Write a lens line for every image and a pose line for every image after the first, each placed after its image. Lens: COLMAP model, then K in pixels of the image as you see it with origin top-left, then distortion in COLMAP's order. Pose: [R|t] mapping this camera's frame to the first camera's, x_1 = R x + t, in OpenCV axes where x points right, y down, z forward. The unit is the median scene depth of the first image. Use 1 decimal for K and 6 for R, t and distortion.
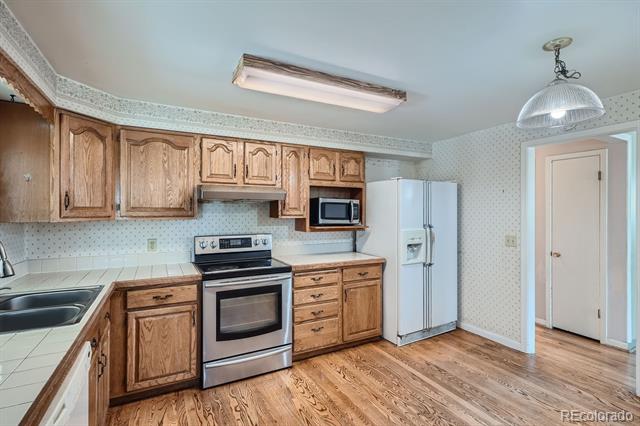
lens RADIAL K [[310.0, 0, 319.5], [0, 310.0, 212.9], [0, 0, 1]] dist [0.015421, -0.000206]
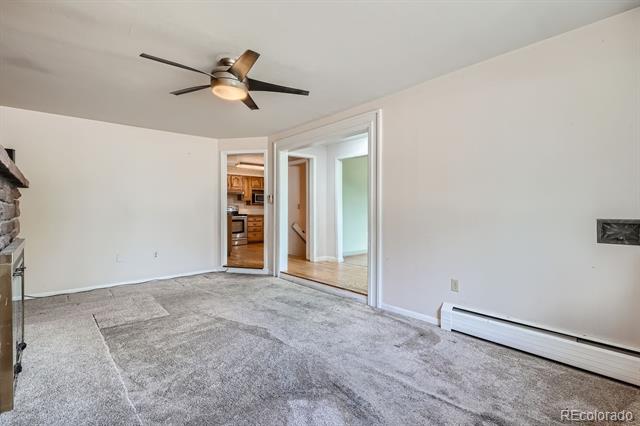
lens RADIAL K [[310.0, 0, 322.2], [0, 310.0, 211.4], [0, 0, 1]] dist [0.015421, -0.000206]
pose [[0.974625, -0.005254, 0.223781, -0.044765], [0.003341, 0.999955, 0.008928, 0.104968], [-0.223818, -0.007954, 0.974599, -2.222979]]
